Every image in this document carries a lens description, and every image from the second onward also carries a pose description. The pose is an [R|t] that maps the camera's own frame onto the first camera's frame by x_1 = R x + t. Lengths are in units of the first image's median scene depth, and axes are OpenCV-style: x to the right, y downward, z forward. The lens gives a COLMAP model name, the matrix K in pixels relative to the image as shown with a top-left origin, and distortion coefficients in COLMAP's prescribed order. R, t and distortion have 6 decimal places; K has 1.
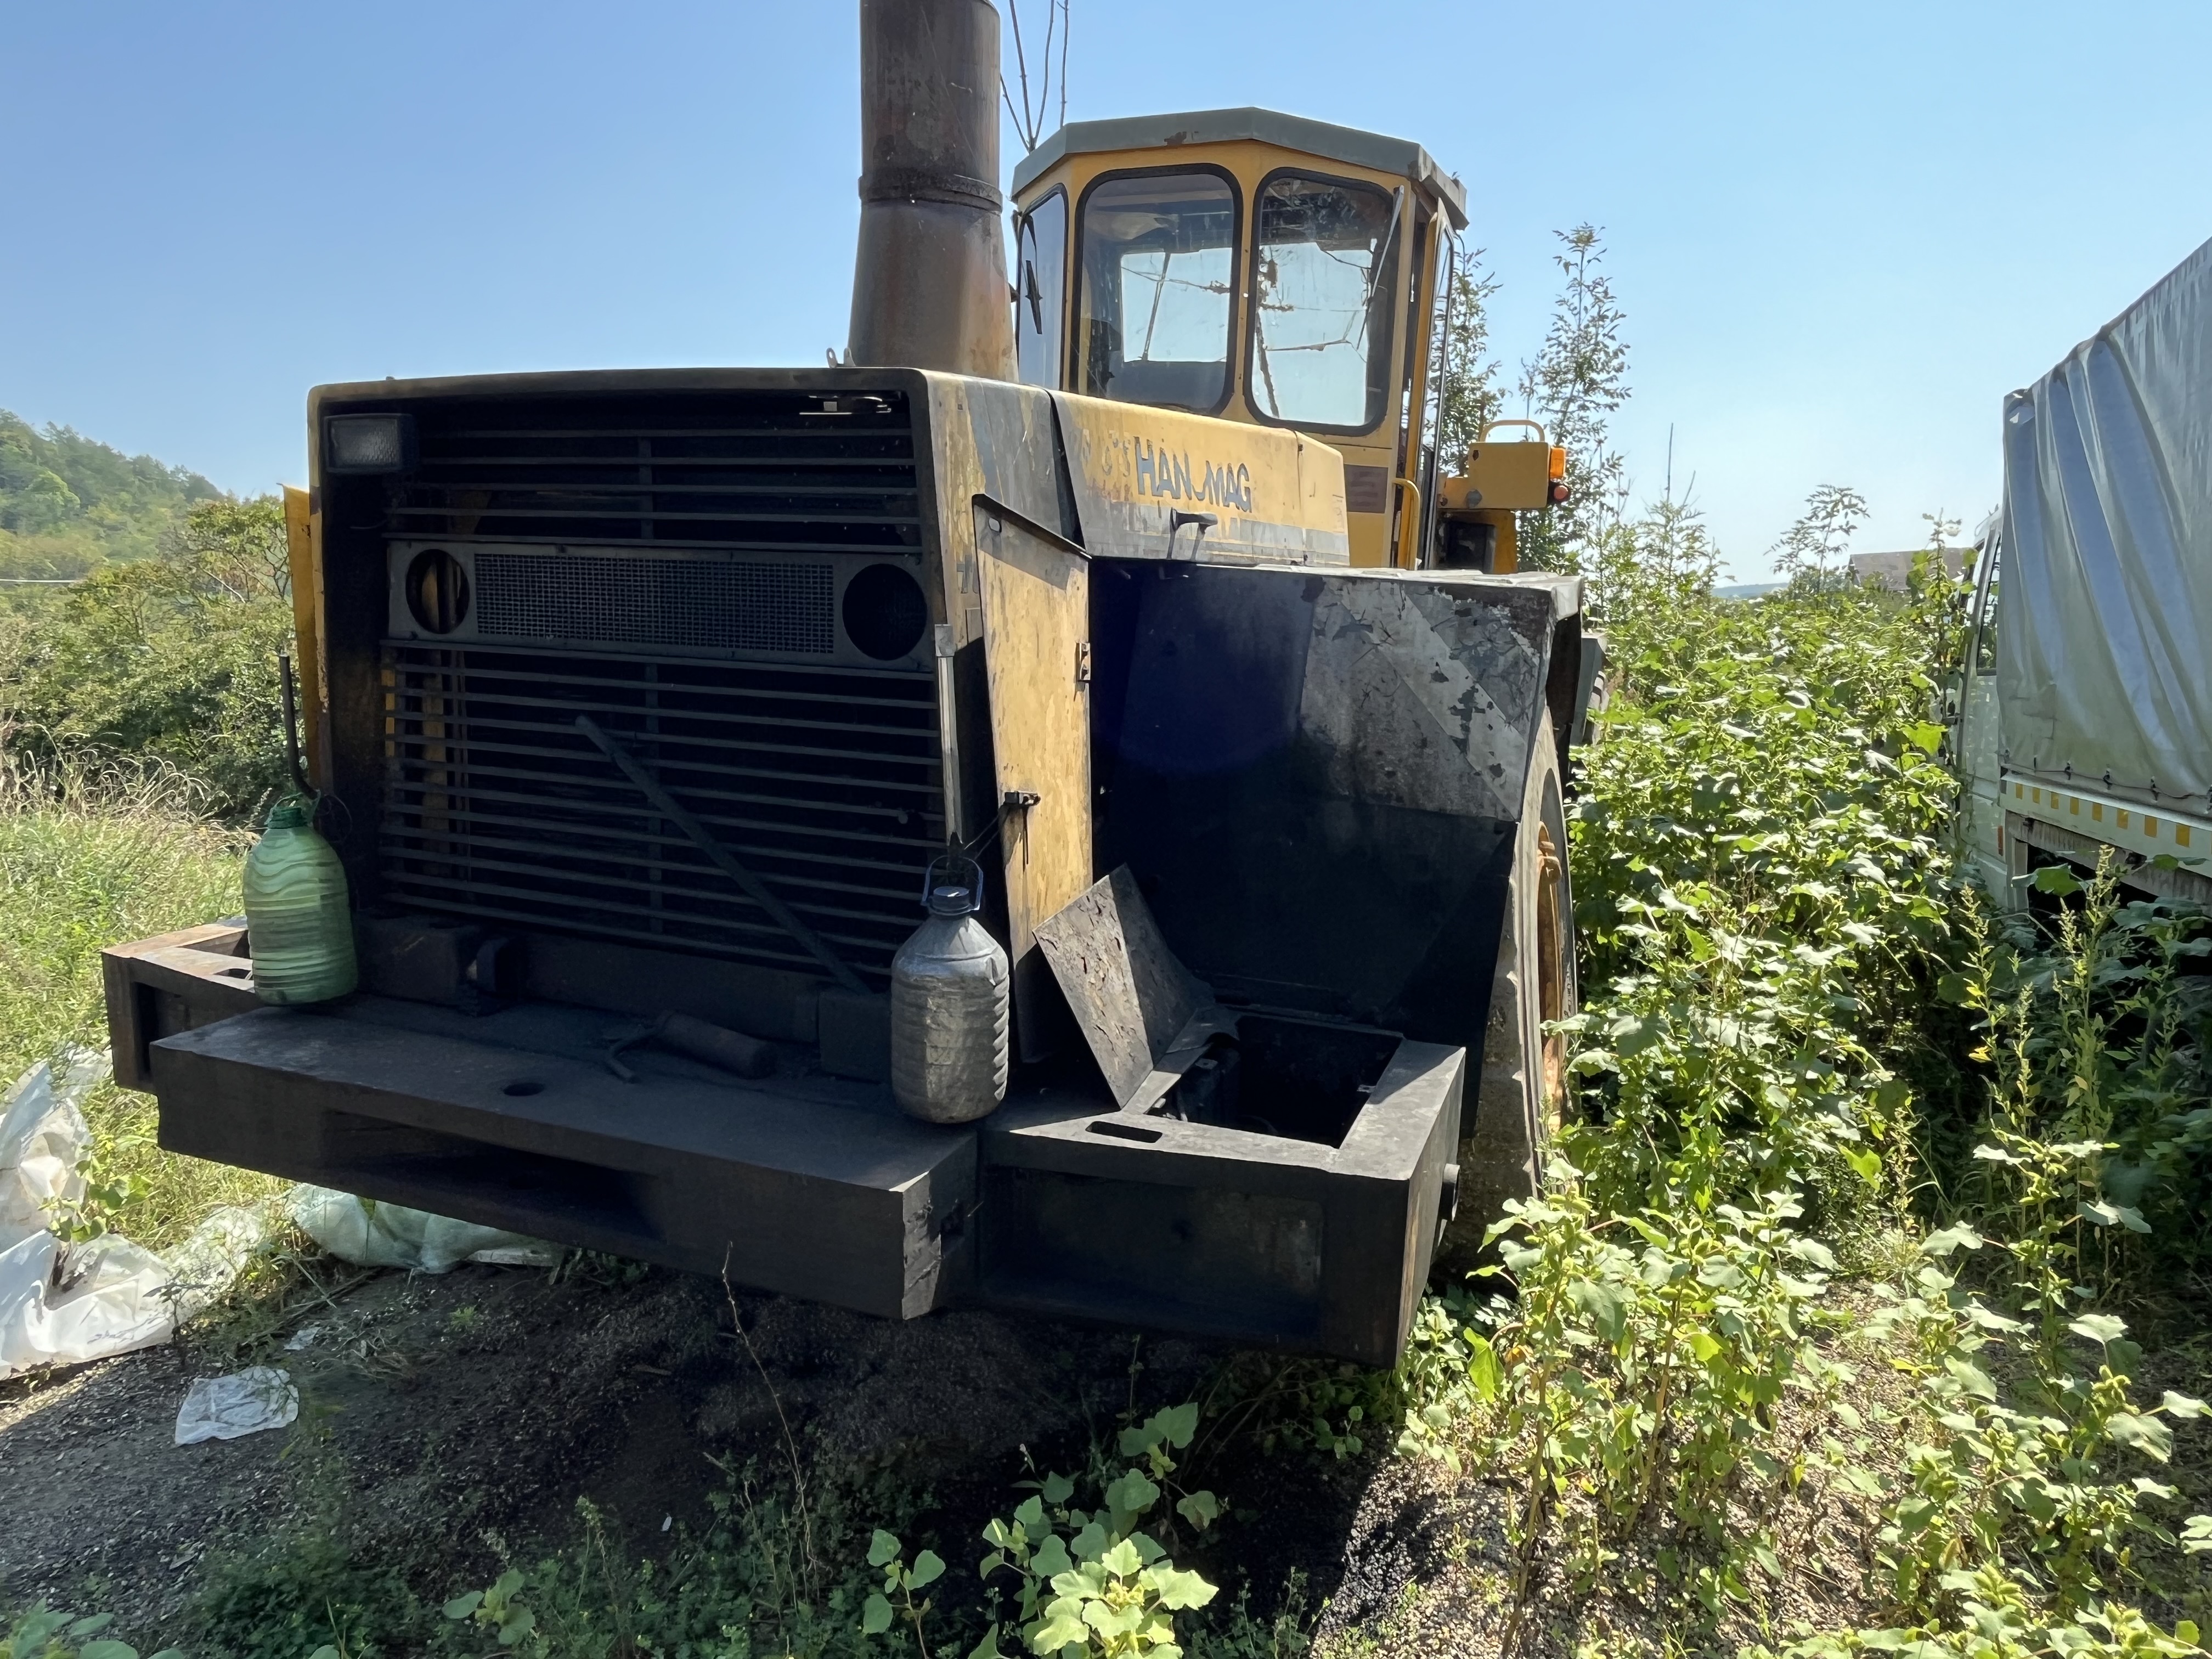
lens RADIAL K [[1415.1, 0, 1106.0], [0, 1415.1, 829.5], [0, 0, 1]] dist [-0.001706, -0.000052]
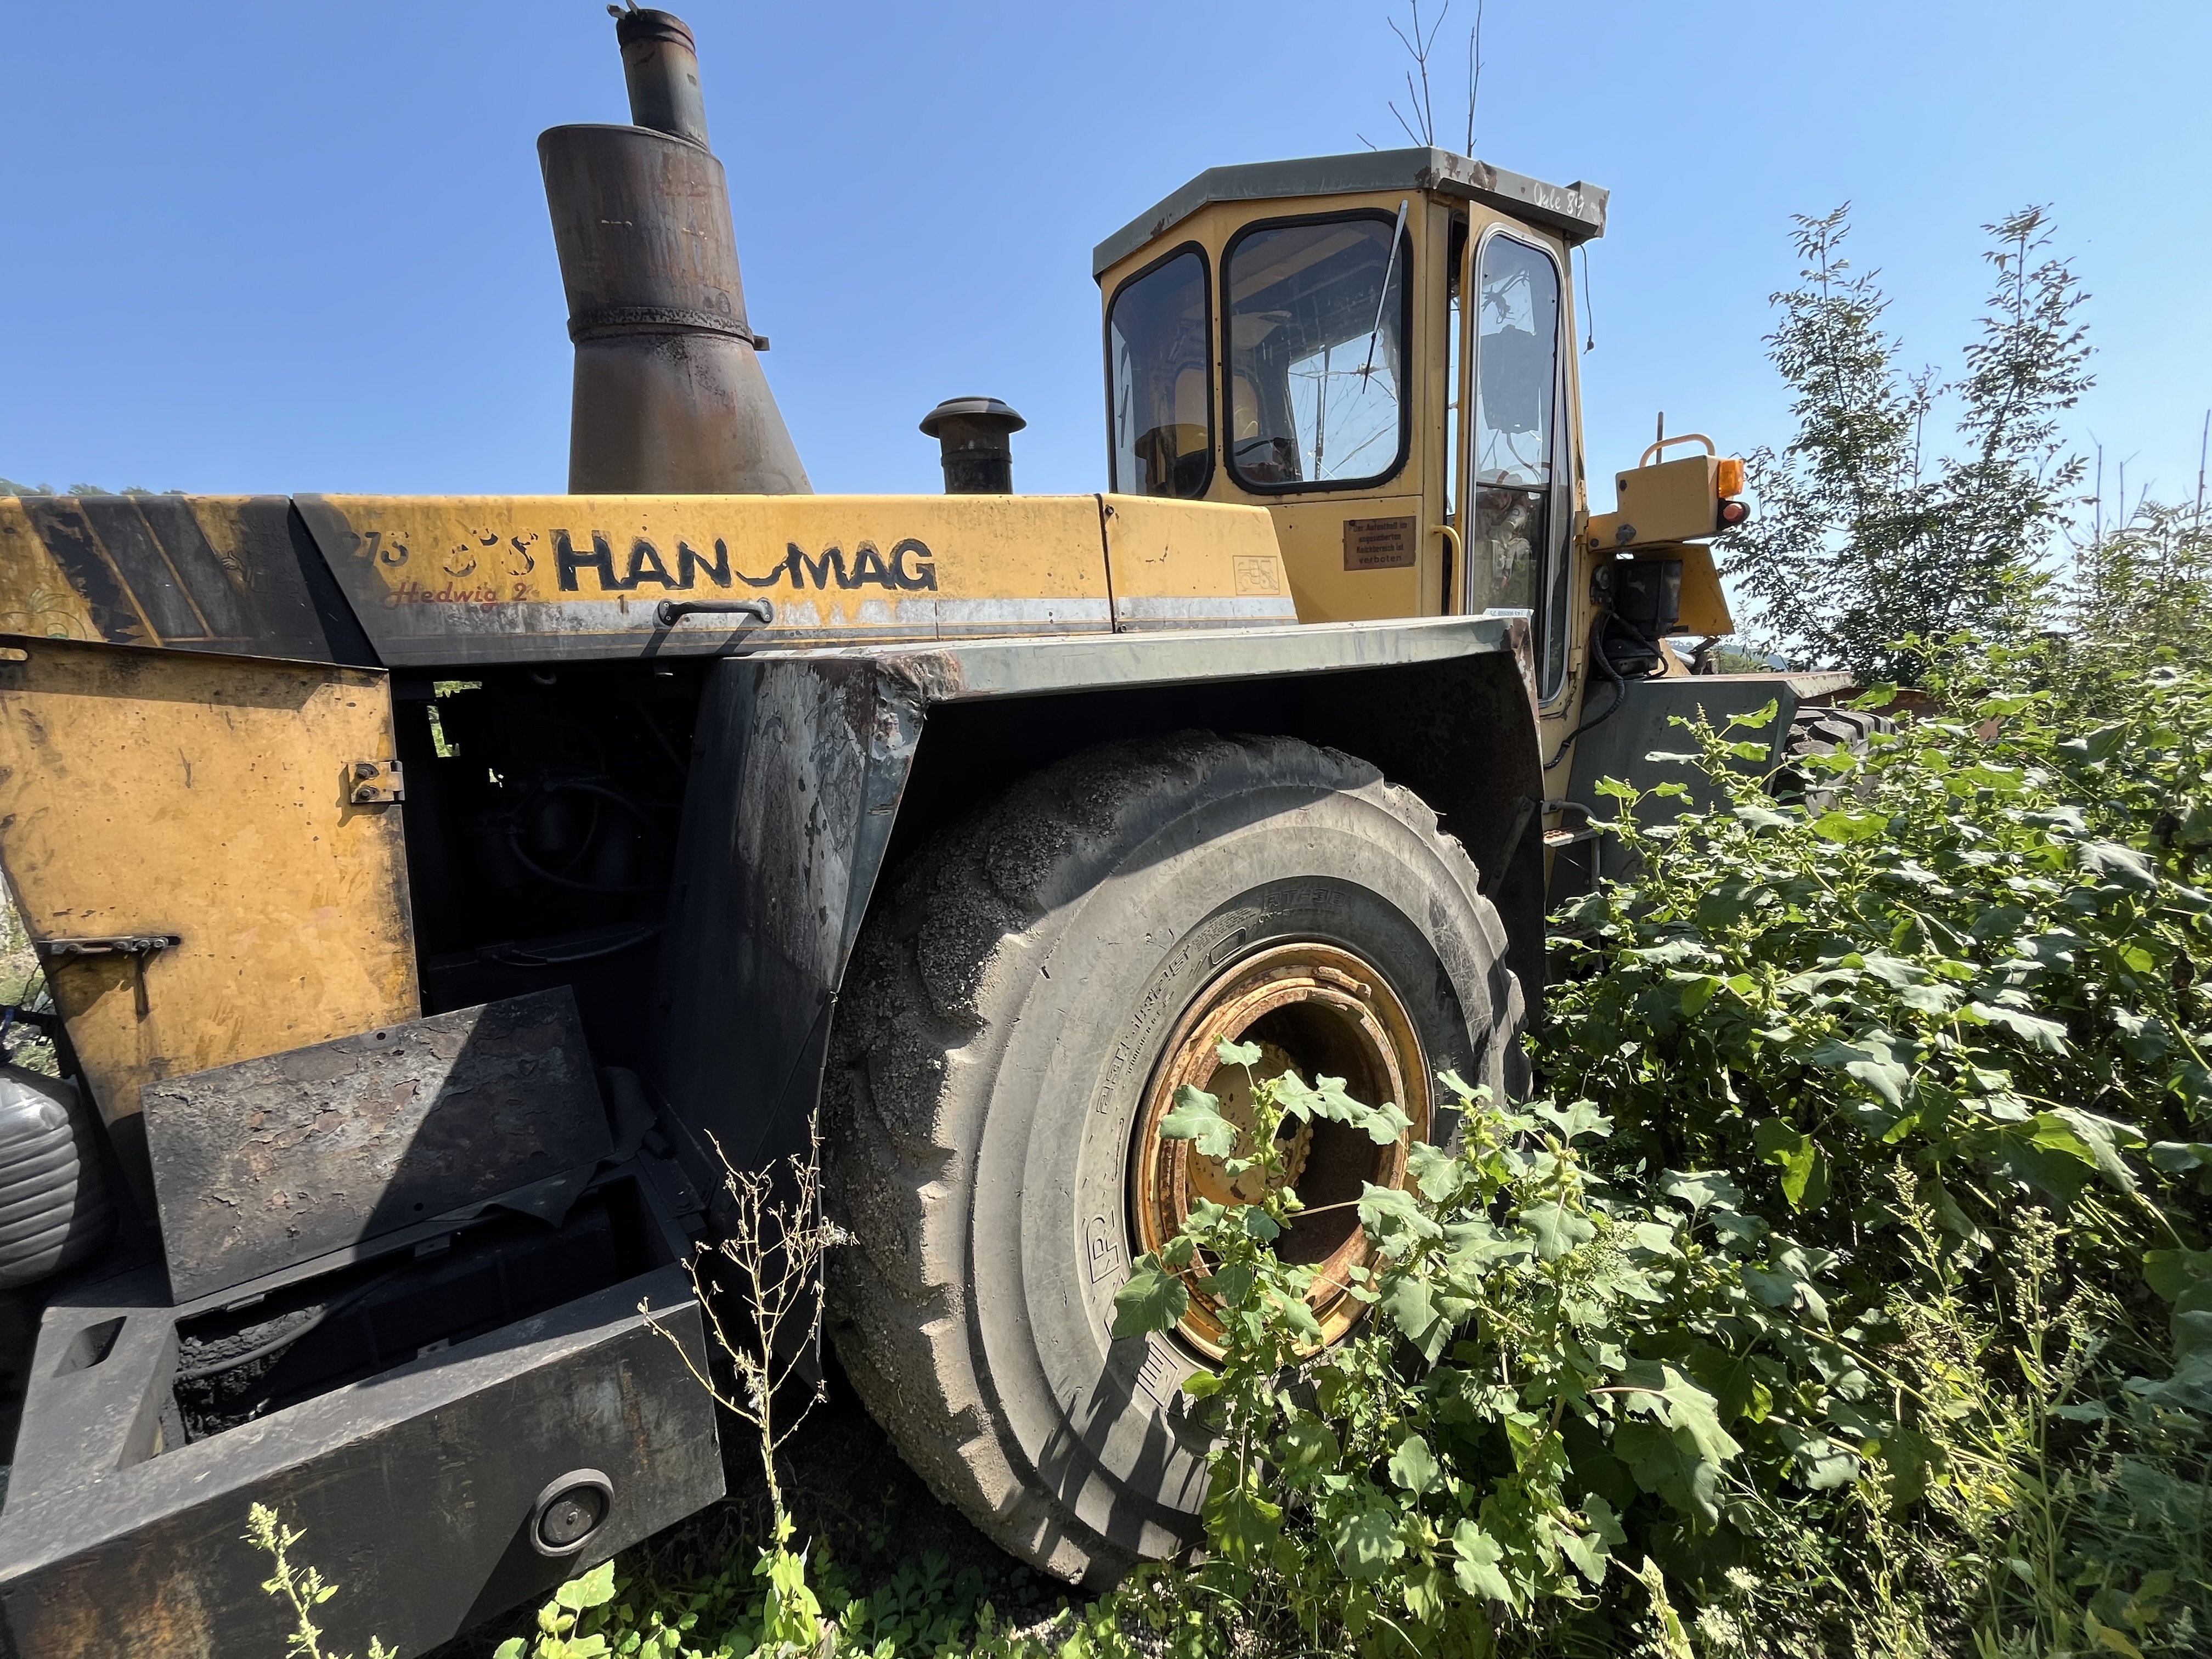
lens RADIAL K [[931.4, 0, 1106.0], [0, 931.4, 829.5], [0, 0, 1]] dist [0.001628, -0.000007]
pose [[0.838753, 0.018694, -0.544191, 0.306930], [-0.019028, 0.999806, 0.005018, -0.041363], [0.544180, 0.006146, 0.838946, 0.319426]]
